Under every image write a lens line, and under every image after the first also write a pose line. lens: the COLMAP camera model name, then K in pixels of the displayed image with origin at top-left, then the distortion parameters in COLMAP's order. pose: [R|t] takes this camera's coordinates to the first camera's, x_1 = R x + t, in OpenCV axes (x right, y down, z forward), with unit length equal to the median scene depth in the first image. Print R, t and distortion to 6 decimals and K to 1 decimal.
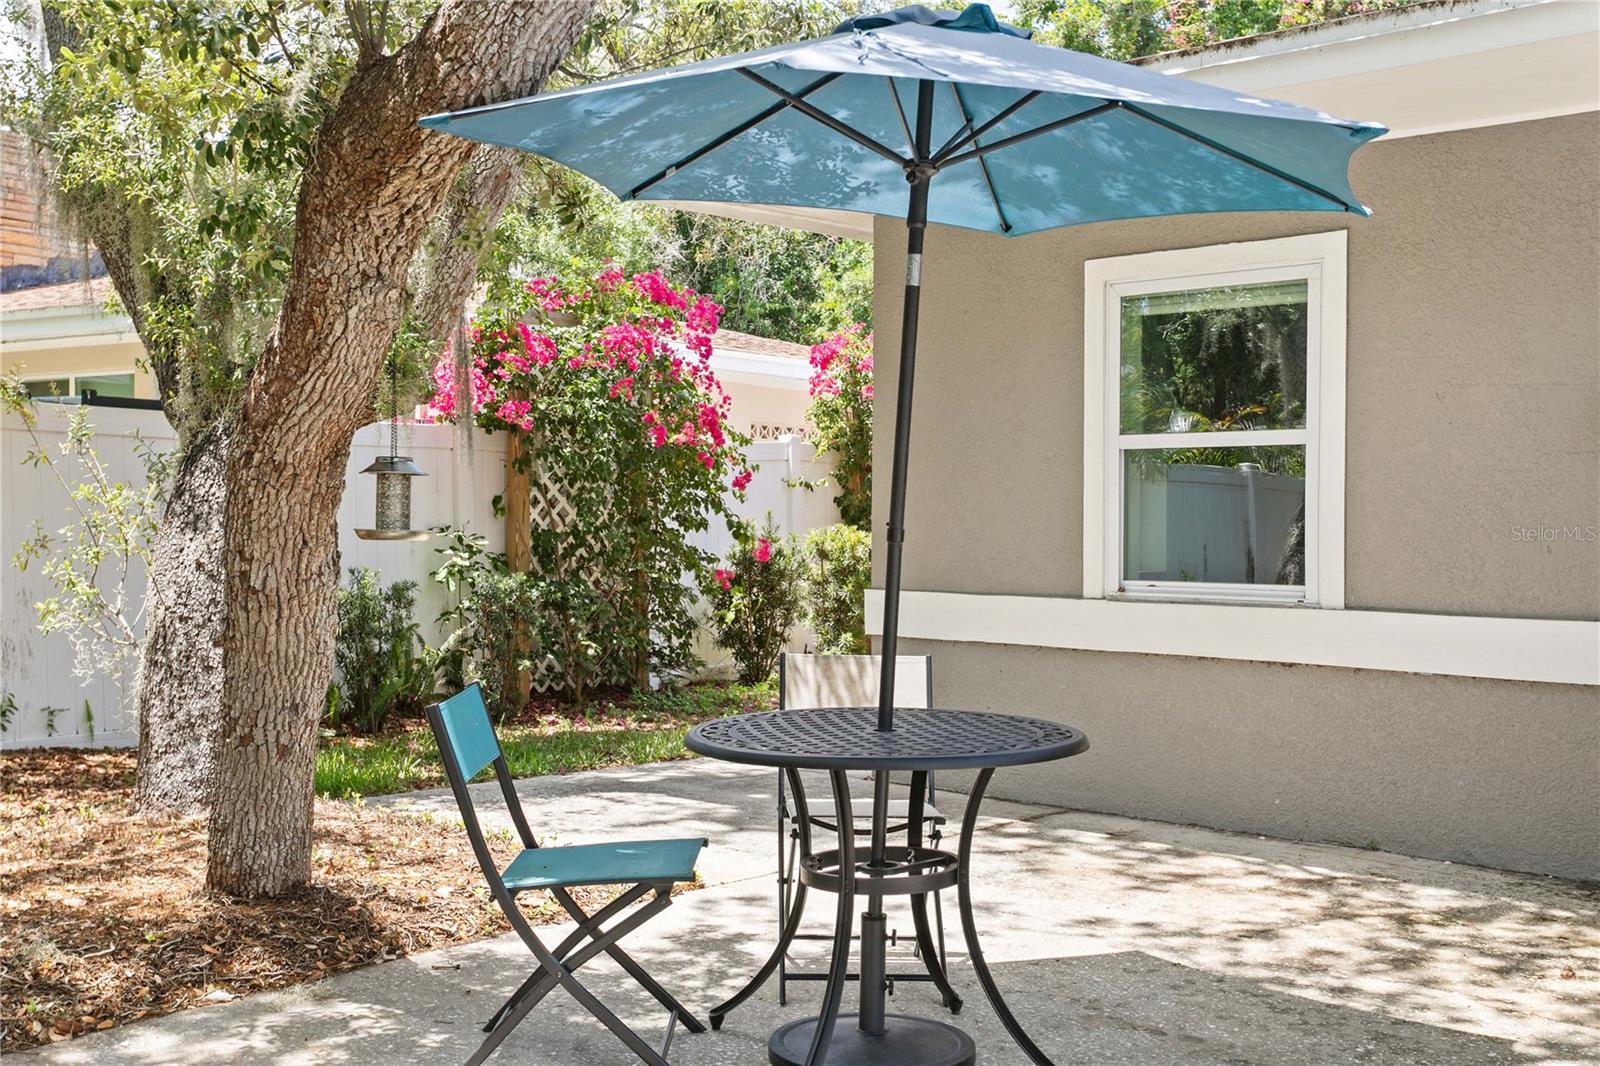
lens RADIAL K [[1814.0, 0, 852.1], [0, 1814.0, 543.8], [0, 0, 1]] dist [0.049752, 0.000000]
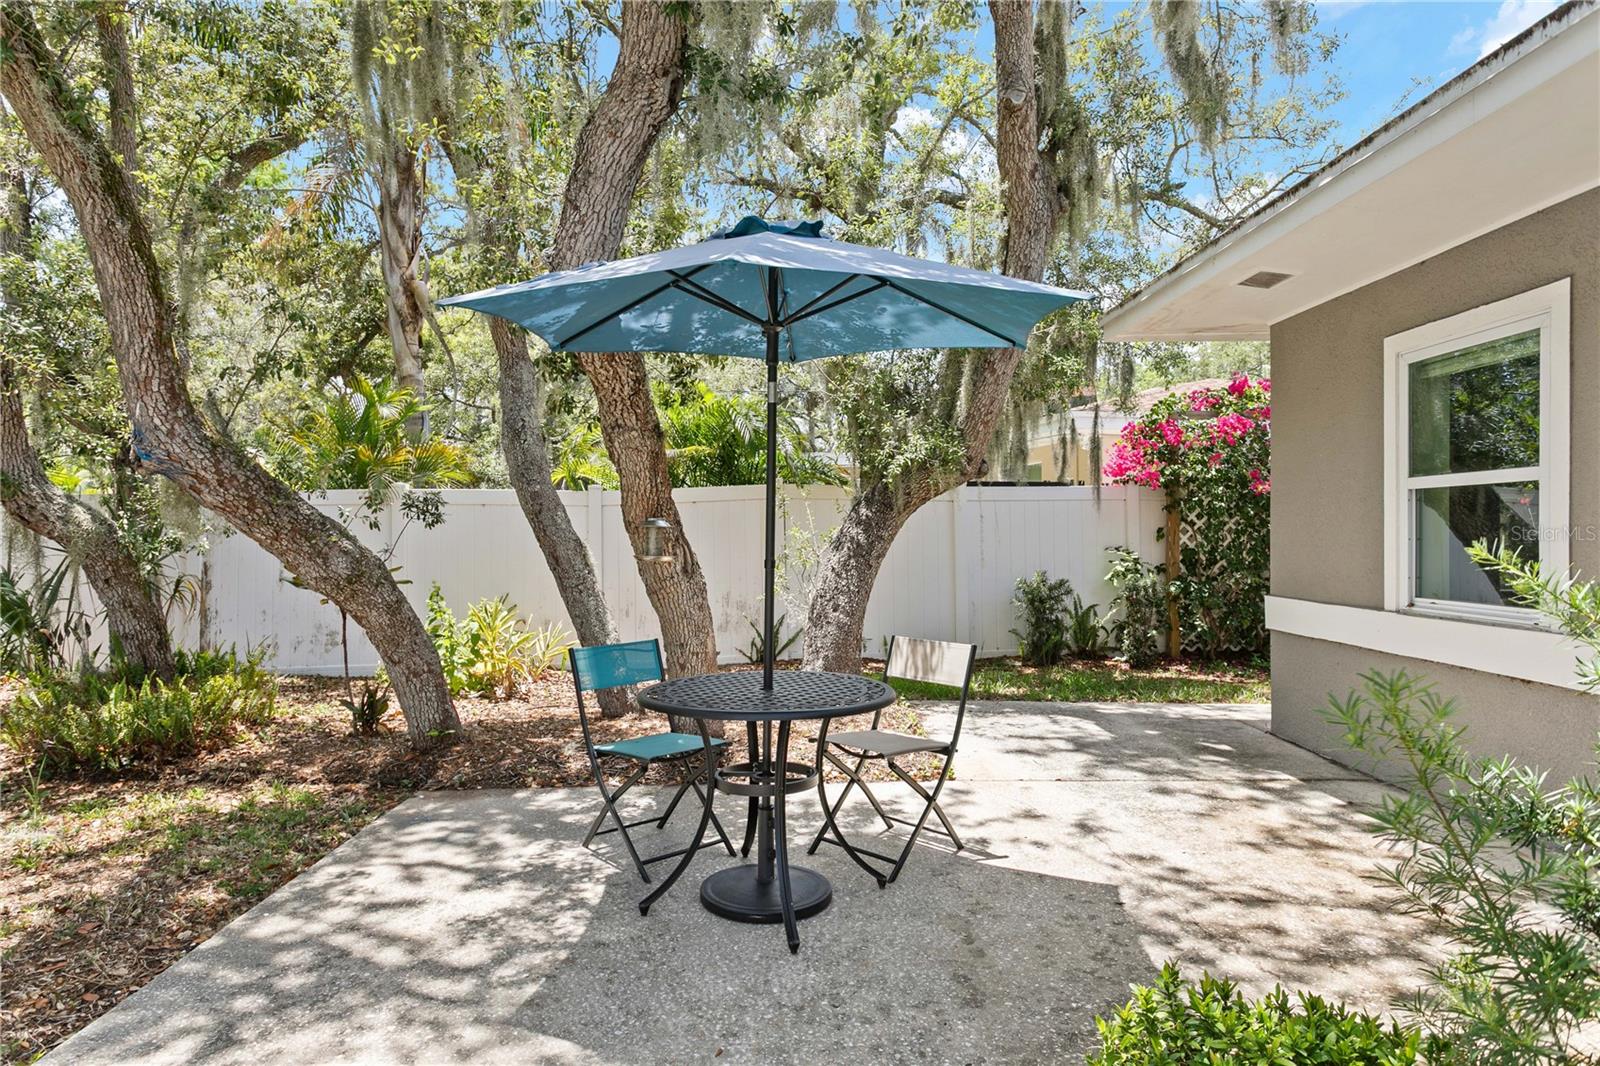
lens RADIAL K [[995.3, 0, 761.8], [0, 995.3, 532.9], [0, 0, 1]] dist [0.005878, 0.005970]
pose [[0.667455, -0.007075, -0.744616, 0.223063], [-0.005891, 0.999873, -0.014781, -0.006613], [0.744626, 0.014252, 0.667329, 0.147593]]
